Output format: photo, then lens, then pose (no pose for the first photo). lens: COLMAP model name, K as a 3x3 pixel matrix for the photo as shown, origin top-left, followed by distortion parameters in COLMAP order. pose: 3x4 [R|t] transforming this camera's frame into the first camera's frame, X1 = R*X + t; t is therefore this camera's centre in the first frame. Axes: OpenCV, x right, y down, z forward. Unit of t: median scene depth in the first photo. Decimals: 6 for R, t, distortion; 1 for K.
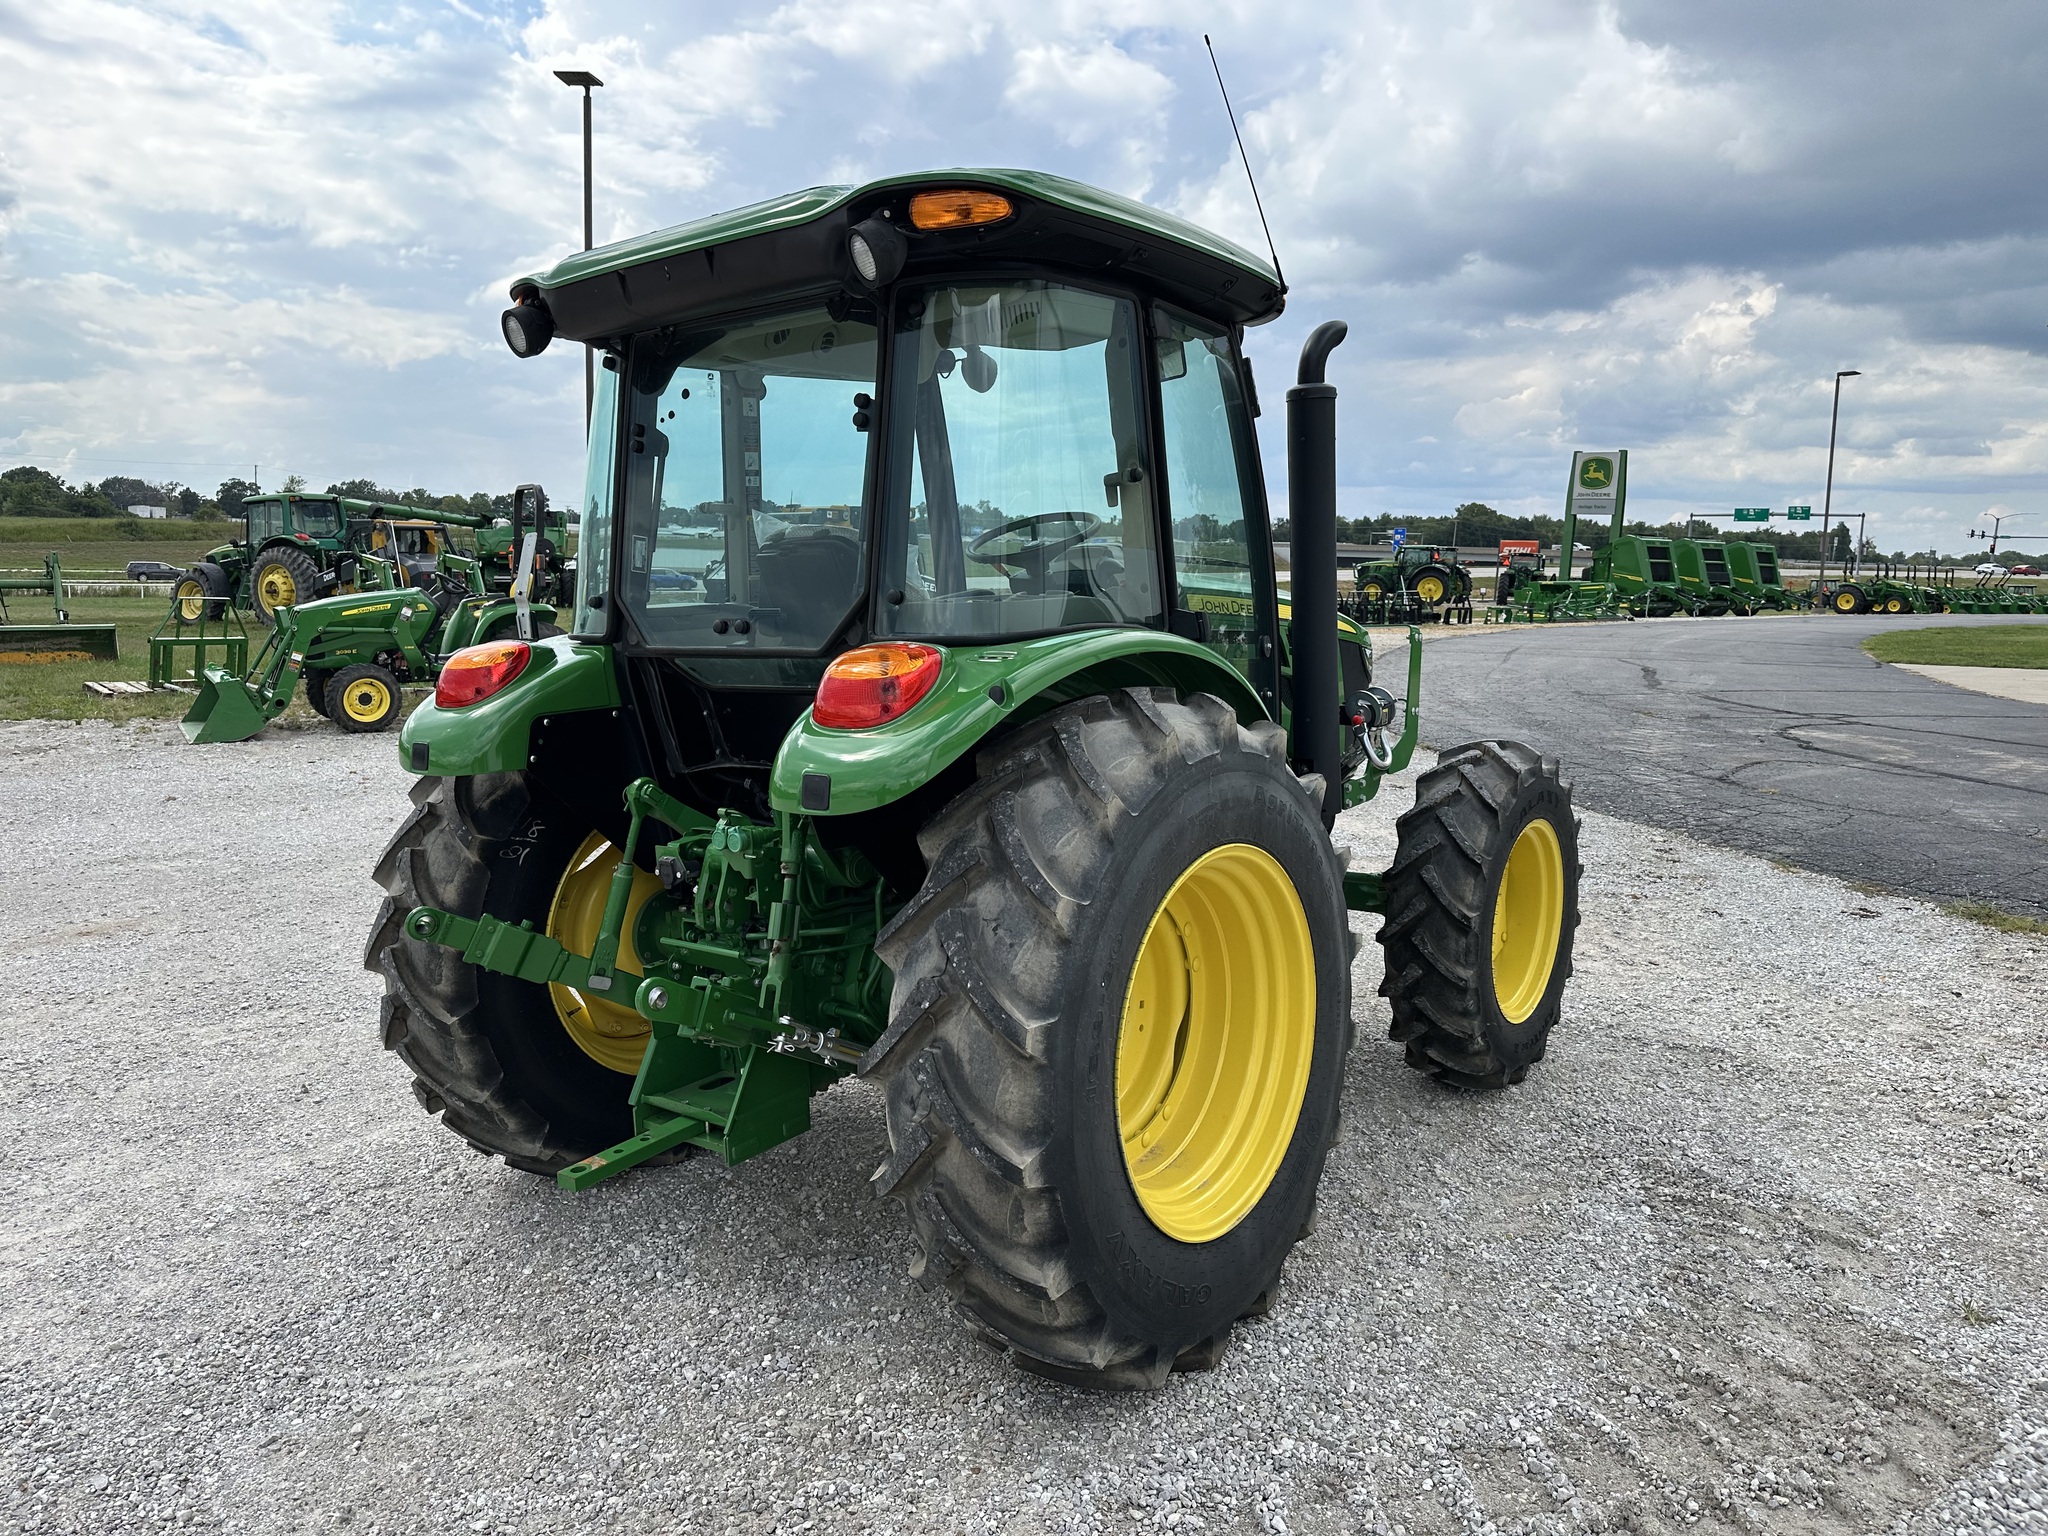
lens RADIAL K [[1440.5, 0, 1003.9], [0, 1440.5, 756.0], [0, 0, 1]] dist [0.055383, -0.072616]
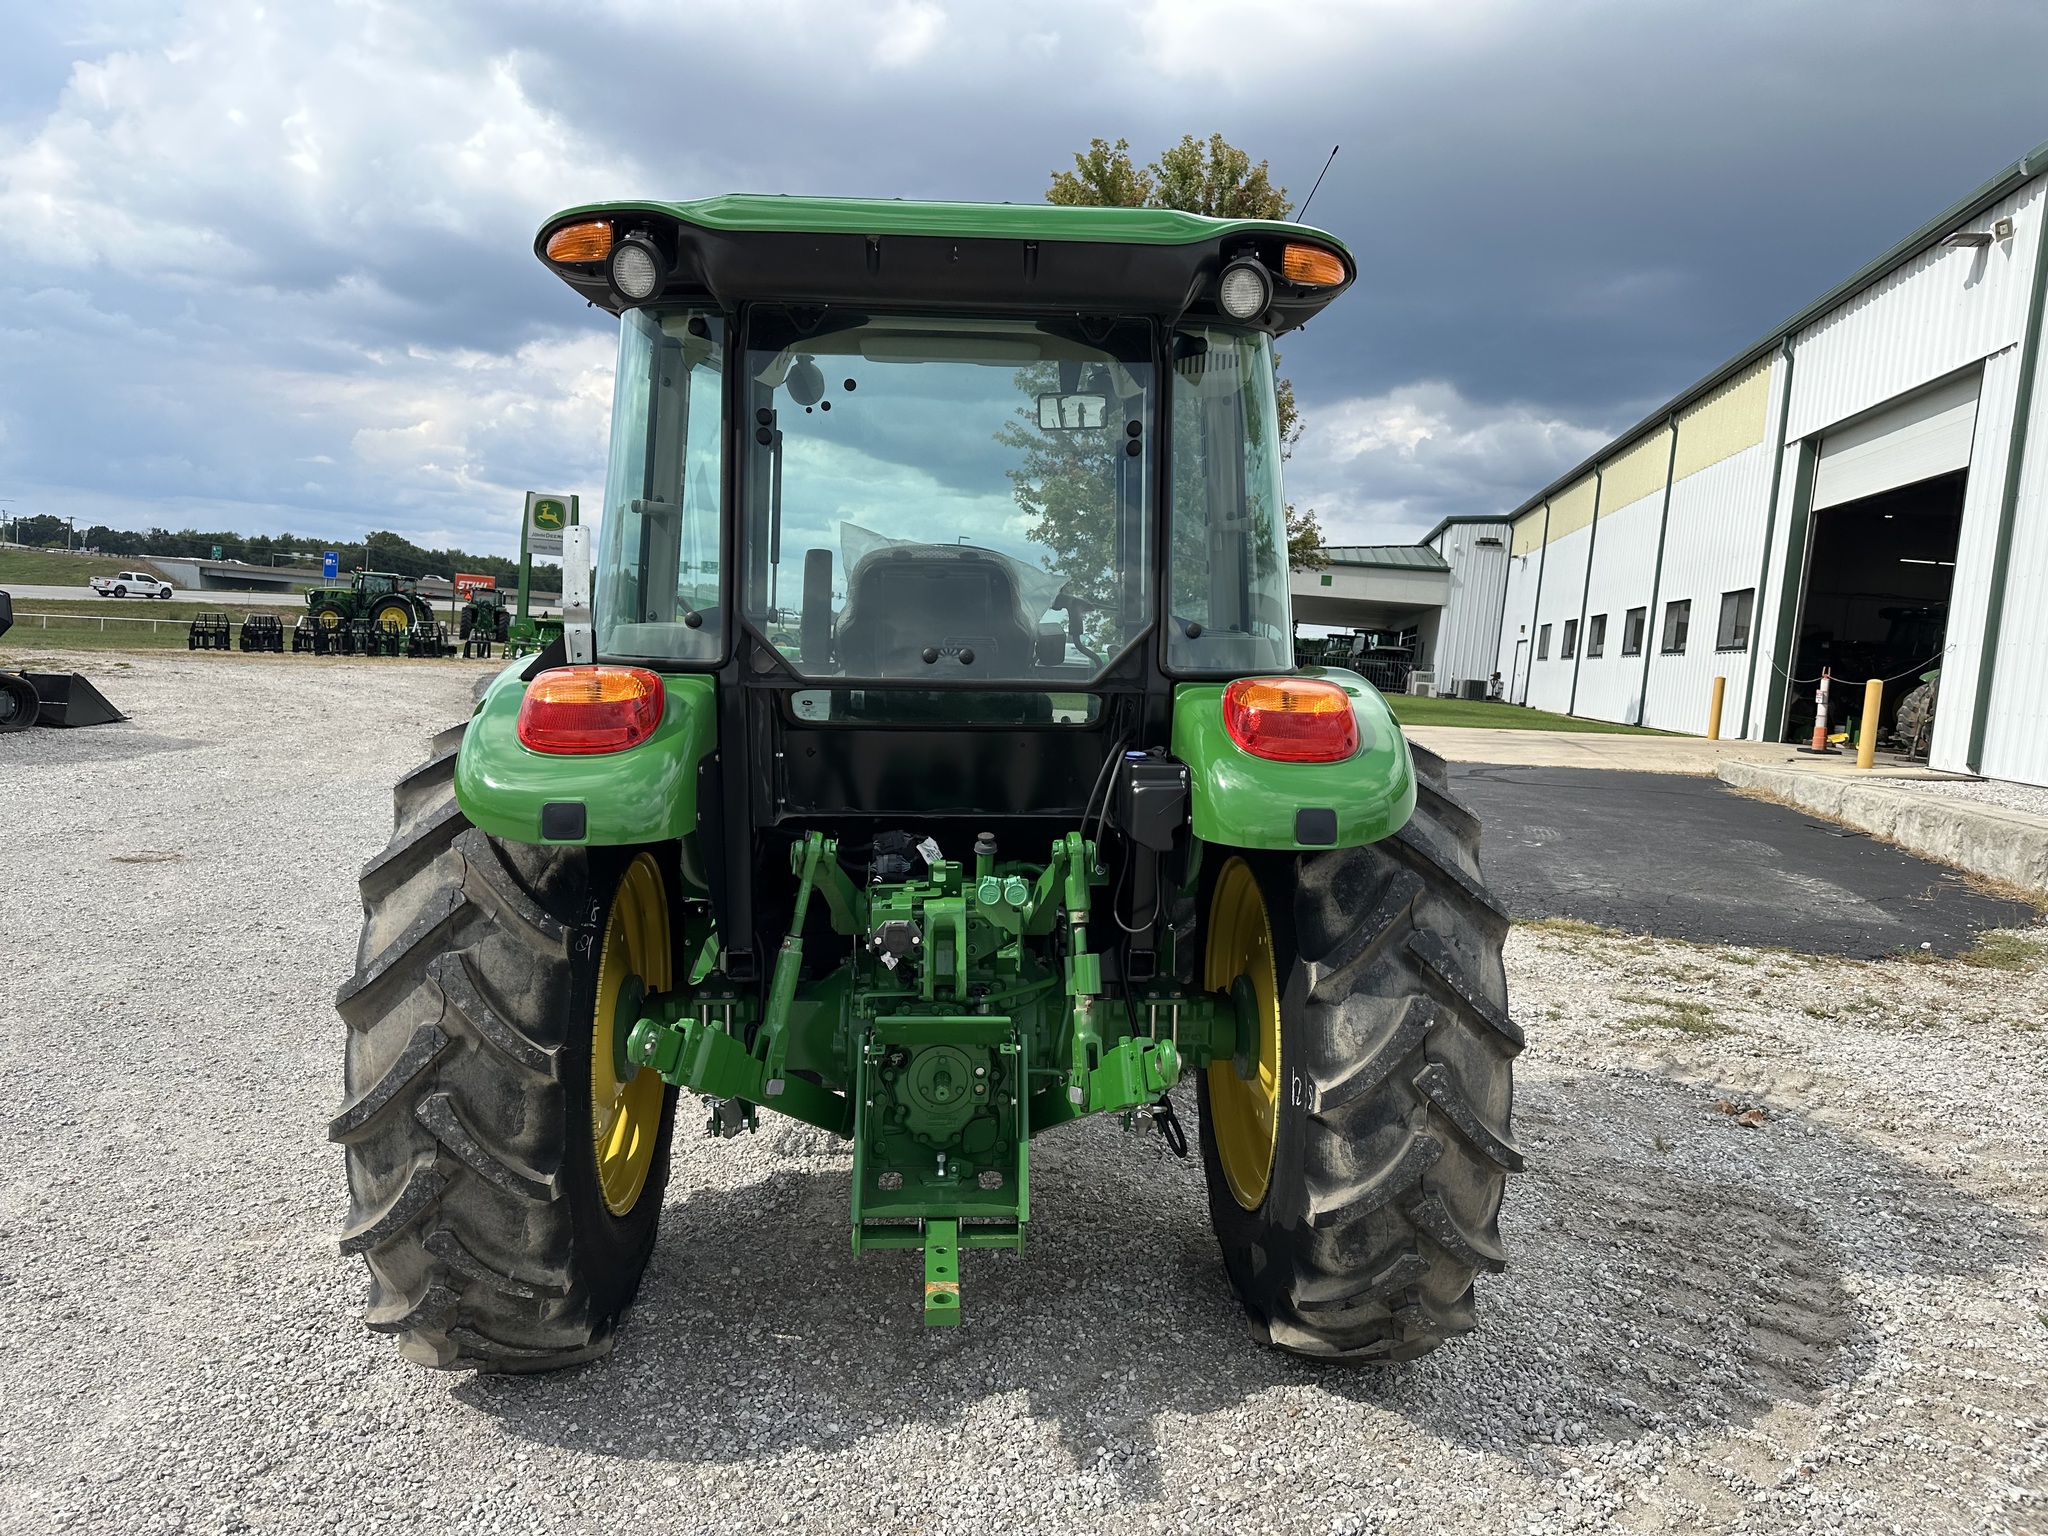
lens RADIAL K [[1436.9, 0, 1015.6], [0, 1436.9, 767.4], [0, 0, 1]] dist [0.050127, -0.064440]
pose [[0.751493, -0.029532, 0.659080, -0.596762], [0.039754, 0.999209, -0.000556, -0.014924], [-0.658542, 0.026618, 0.752073, 0.249570]]
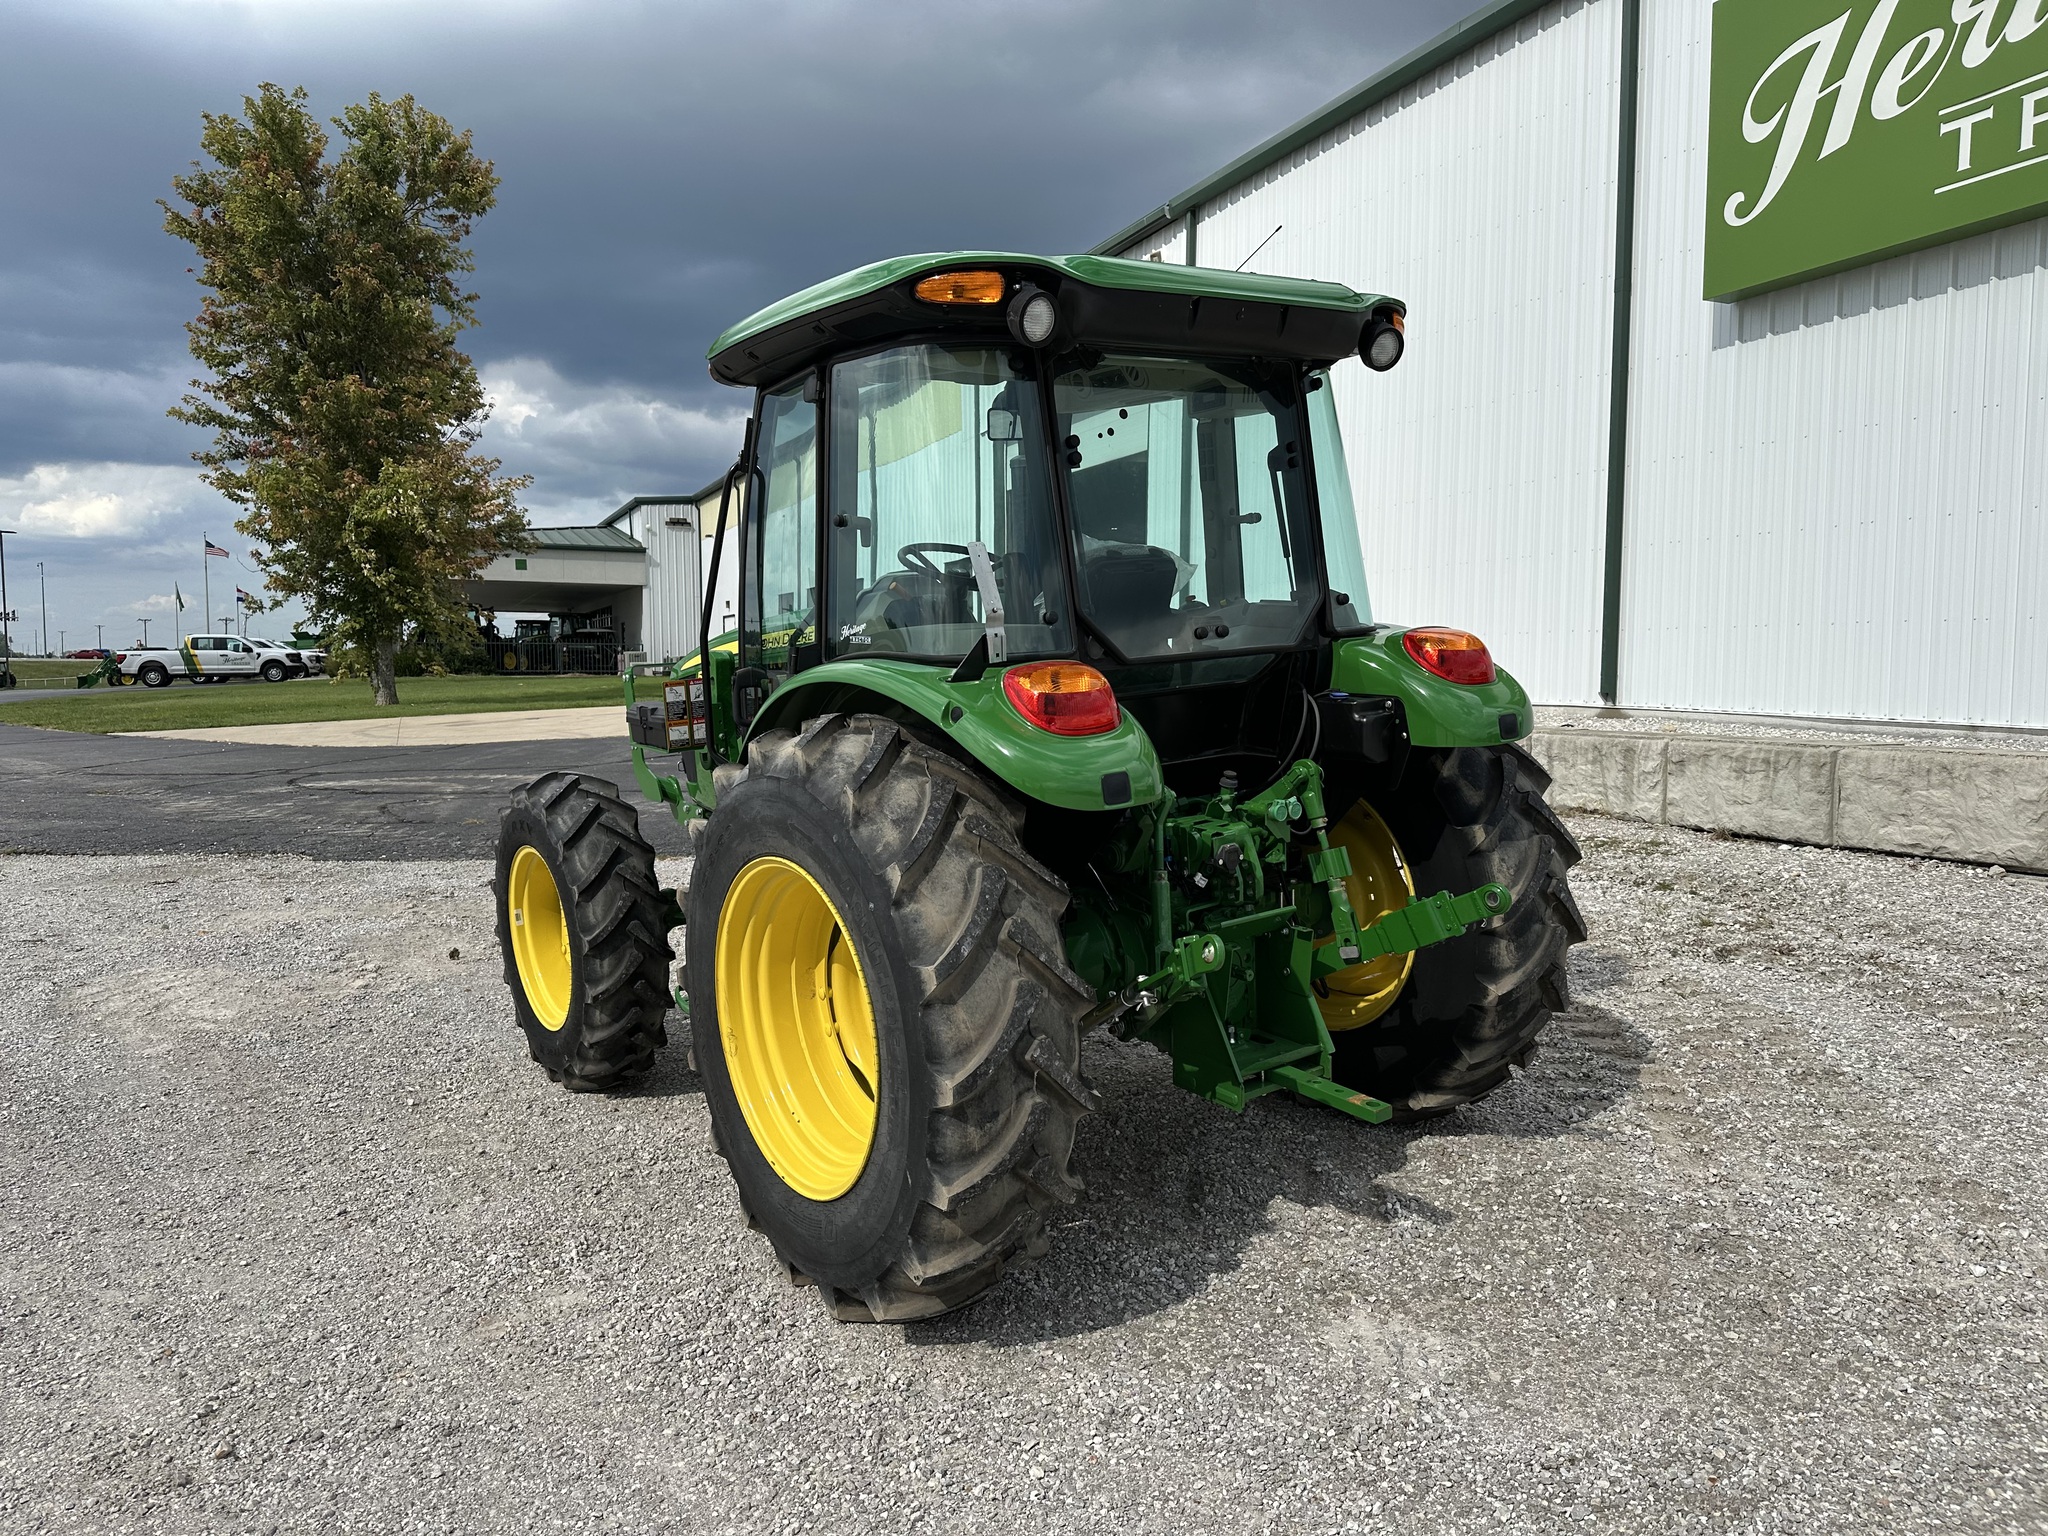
lens RADIAL K [[1436.9, 0, 1017.6], [0, 1436.9, 768.0], [0, 0, 1]] dist [0.050127, -0.064440]
pose [[0.259746, -0.105911, 0.959852, -0.936345], [0.146577, 0.986775, 0.069216, -0.054641], [-0.954488, 0.122713, 0.271834, 0.578383]]
